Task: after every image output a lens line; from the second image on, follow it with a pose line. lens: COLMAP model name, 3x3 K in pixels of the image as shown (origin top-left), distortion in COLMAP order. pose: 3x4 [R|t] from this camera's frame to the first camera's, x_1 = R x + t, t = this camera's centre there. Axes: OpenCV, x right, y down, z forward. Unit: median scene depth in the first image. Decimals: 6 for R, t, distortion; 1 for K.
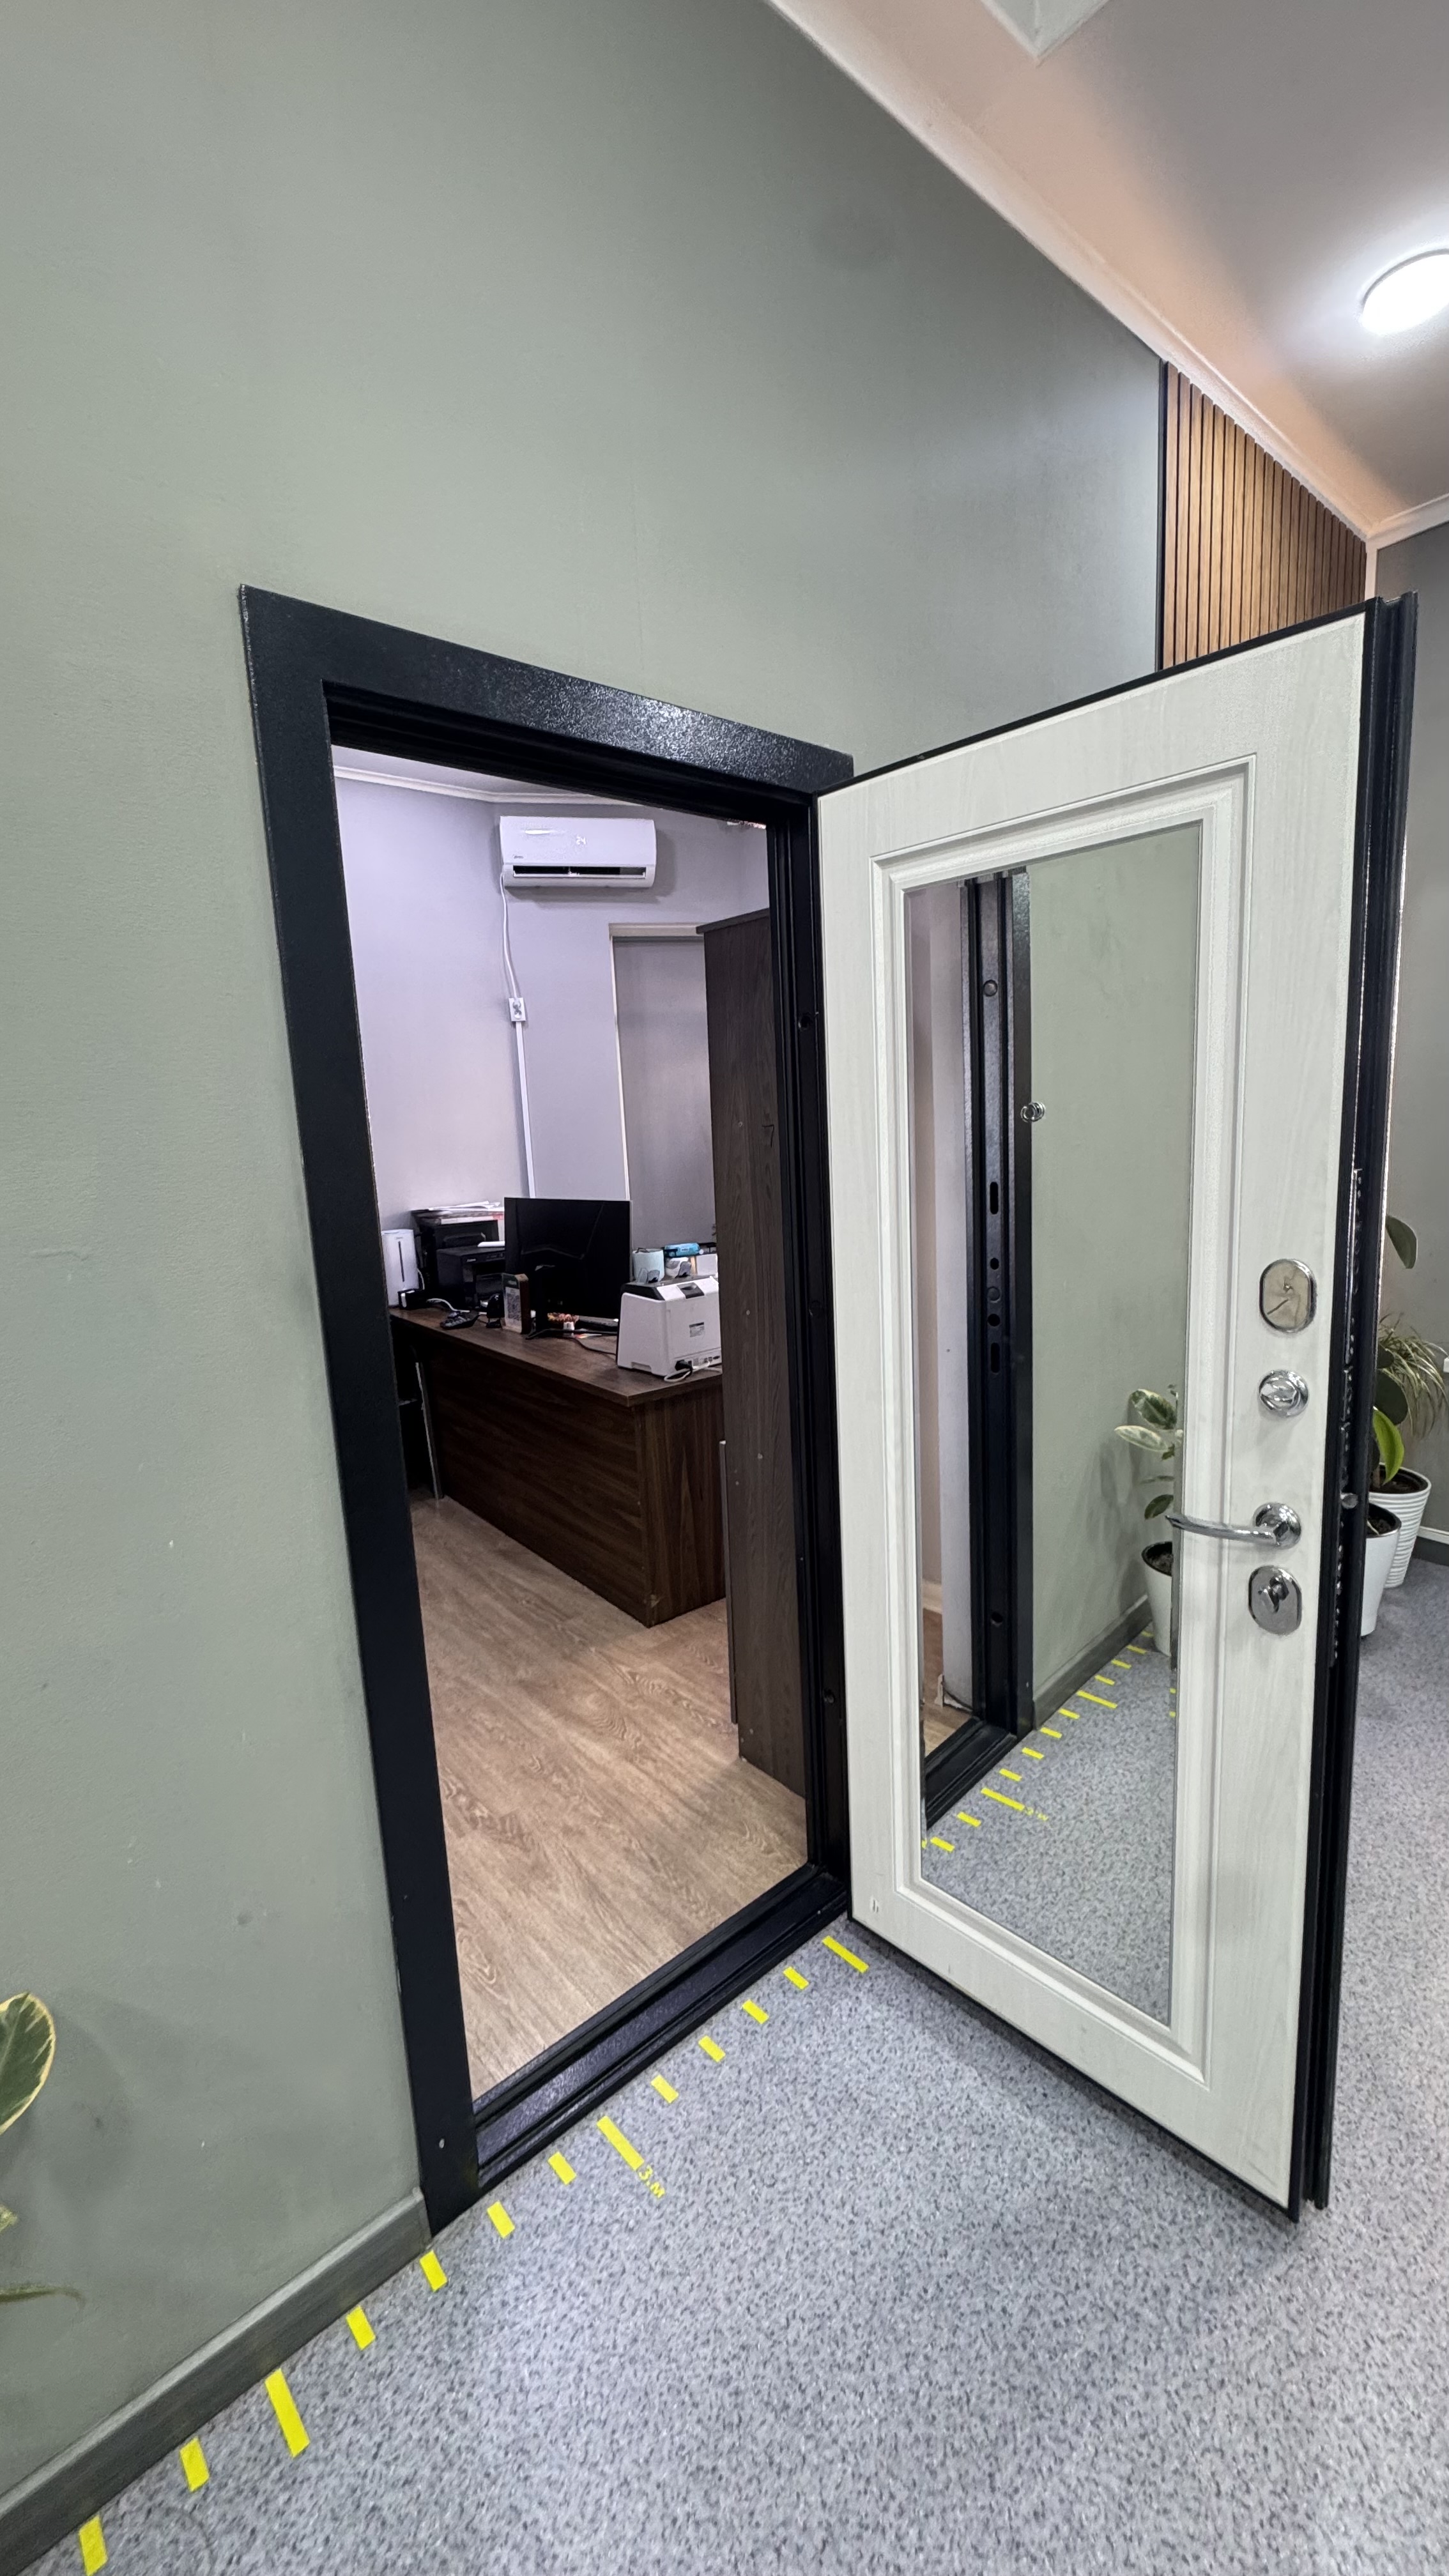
lens RADIAL K [[1025.5, 0, 711.1], [0, 1025.5, 1295.6], [0, 0, 1]] dist [-0.004337, 0.000597]
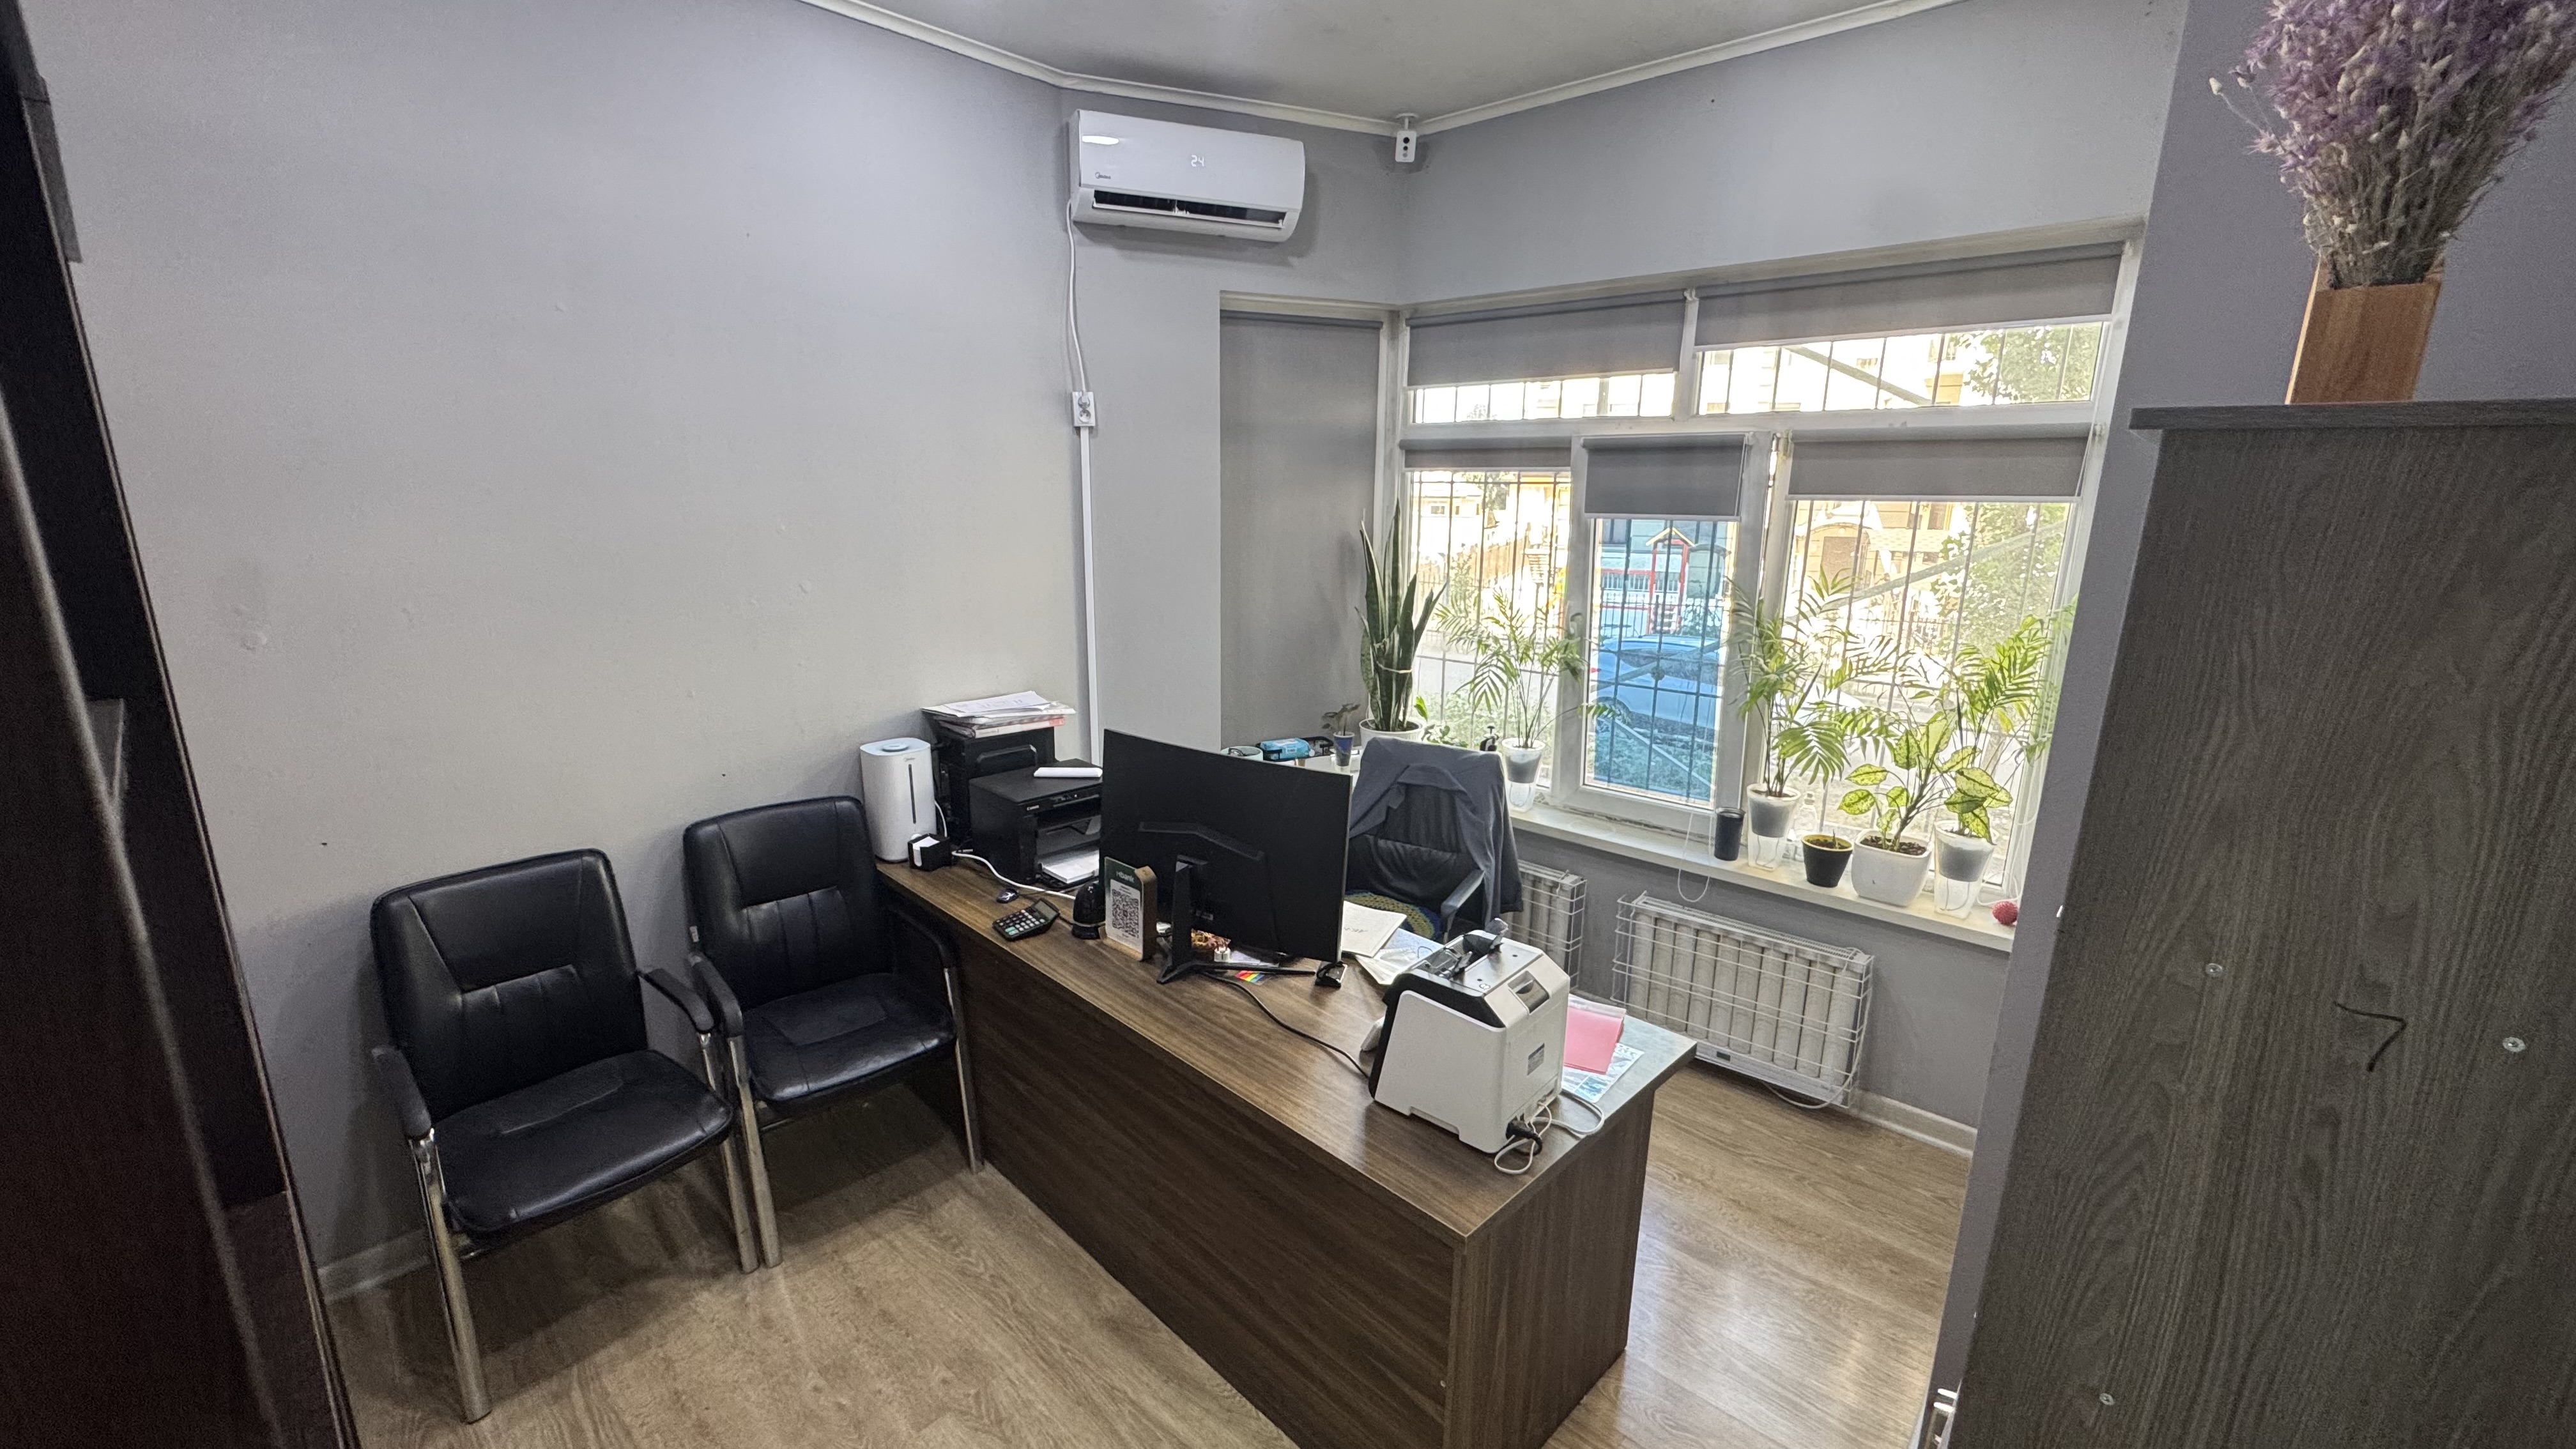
lens RADIAL K [[1025.5, 0, 1282.6], [0, 1025.5, 723.1], [0, 0, 1]] dist [-0.004337, 0.000597]
pose [[0.988666, 0.024996, 0.148037, -0.165209], [-0.033550, 0.997891, 0.055568, -0.122007], [-0.146336, -0.059905, 0.987419, 0.320631]]
